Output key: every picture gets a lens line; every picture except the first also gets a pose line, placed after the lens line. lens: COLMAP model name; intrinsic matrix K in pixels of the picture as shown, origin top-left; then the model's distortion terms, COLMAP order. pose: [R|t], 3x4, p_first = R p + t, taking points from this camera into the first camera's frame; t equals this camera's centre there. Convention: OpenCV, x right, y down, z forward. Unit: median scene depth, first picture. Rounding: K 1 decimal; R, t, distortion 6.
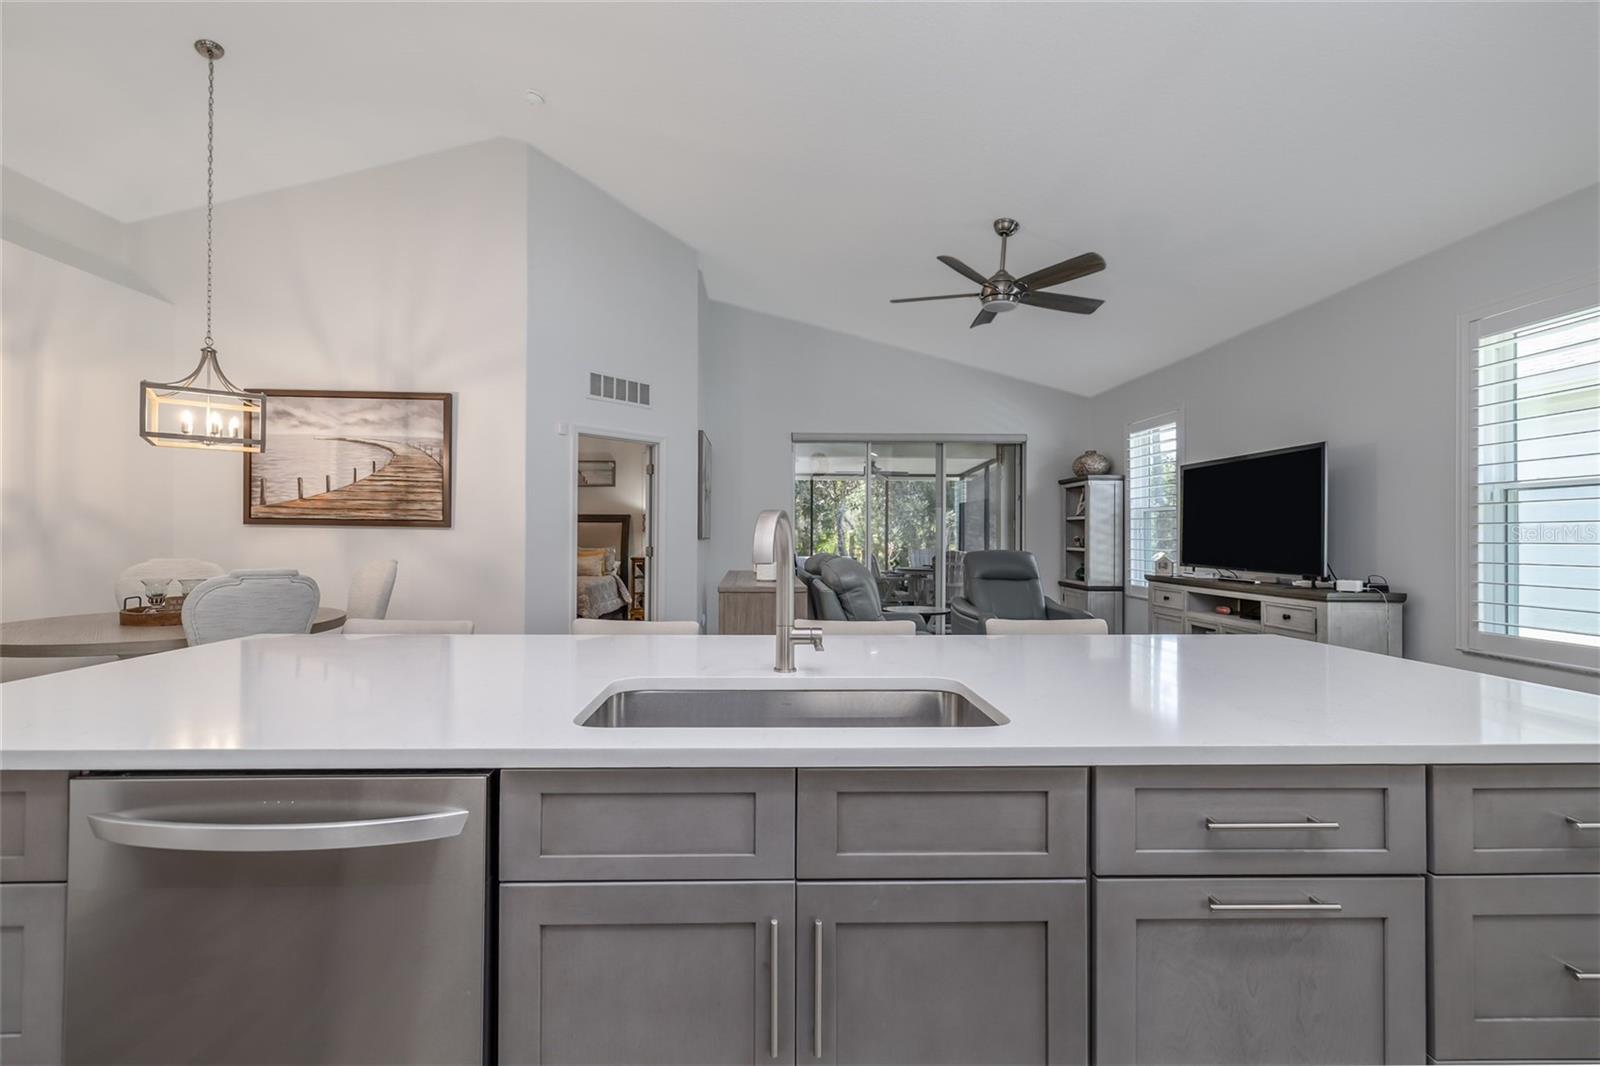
lens RADIAL K [[679.7, 0, 791.0], [0, 679.7, 530.4], [0, 0, 1]] dist [-0.000275, 0.000652]
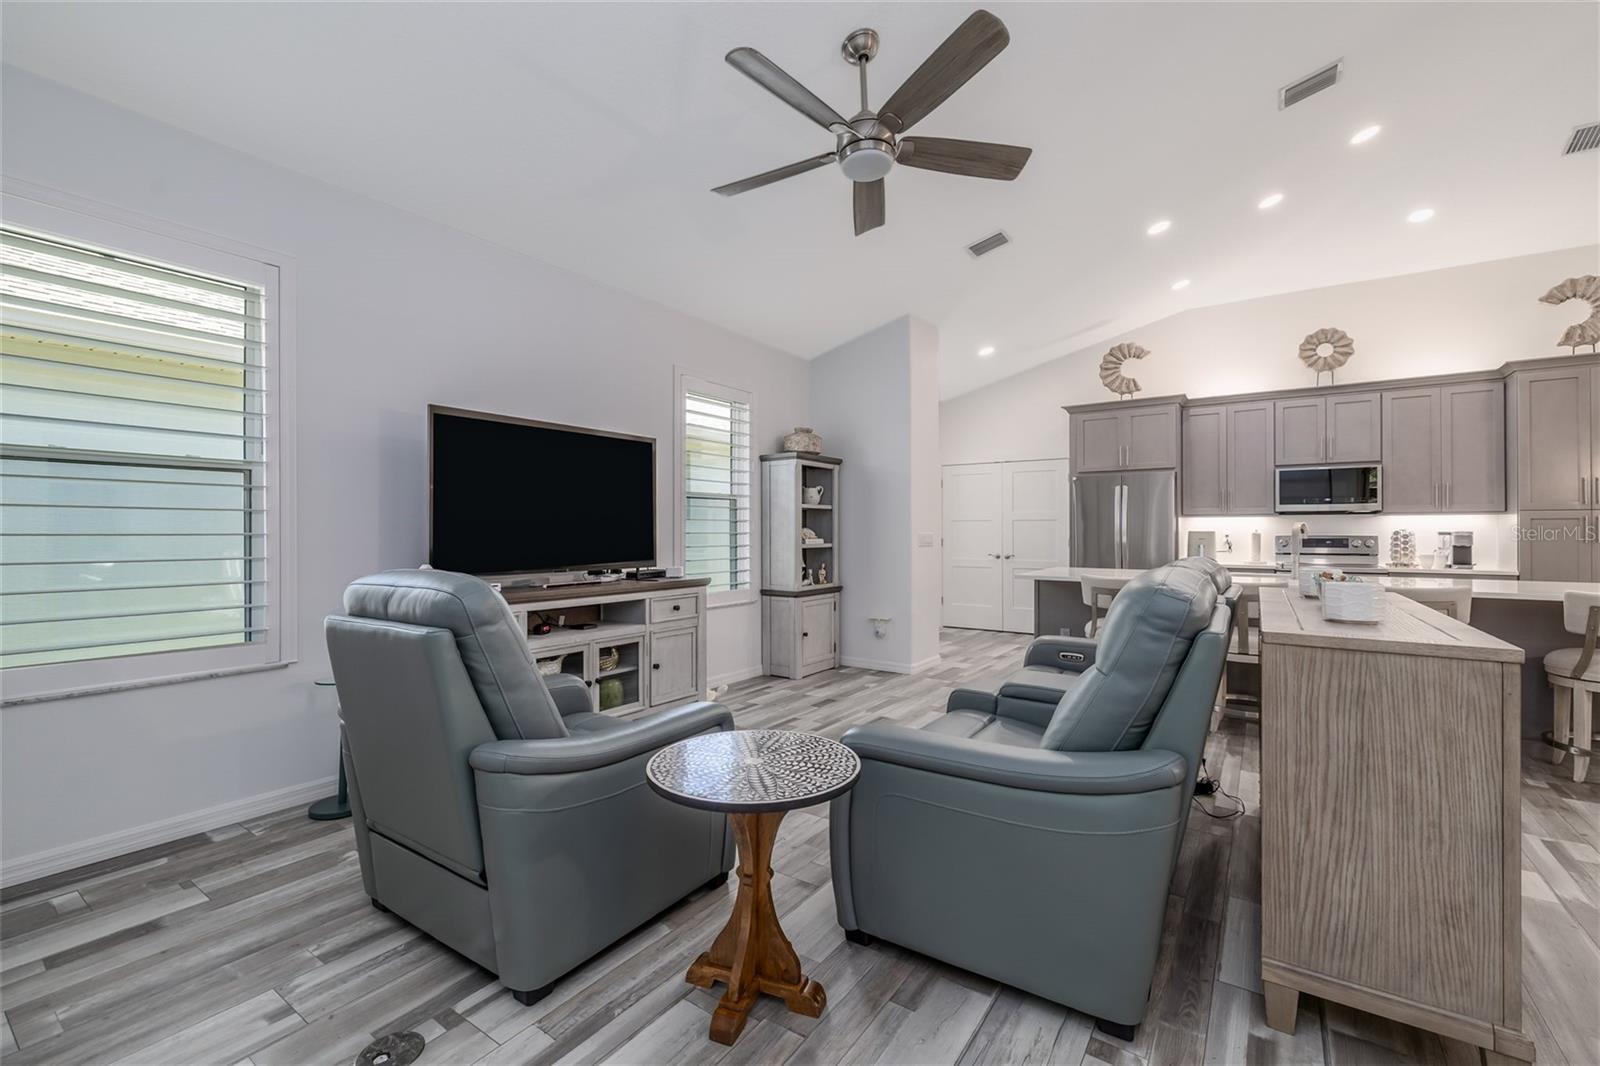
lens RADIAL K [[679.7, 0, 791.0], [0, 679.7, 530.4], [0, 0, 1]] dist [-0.000275, 0.000652]
pose [[-0.804888, -0.002948, 0.593419, -0.005131], [-0.008172, 0.999948, -0.006117, 0.013977], [-0.593370, -0.009773, -0.804870, 1.408418]]
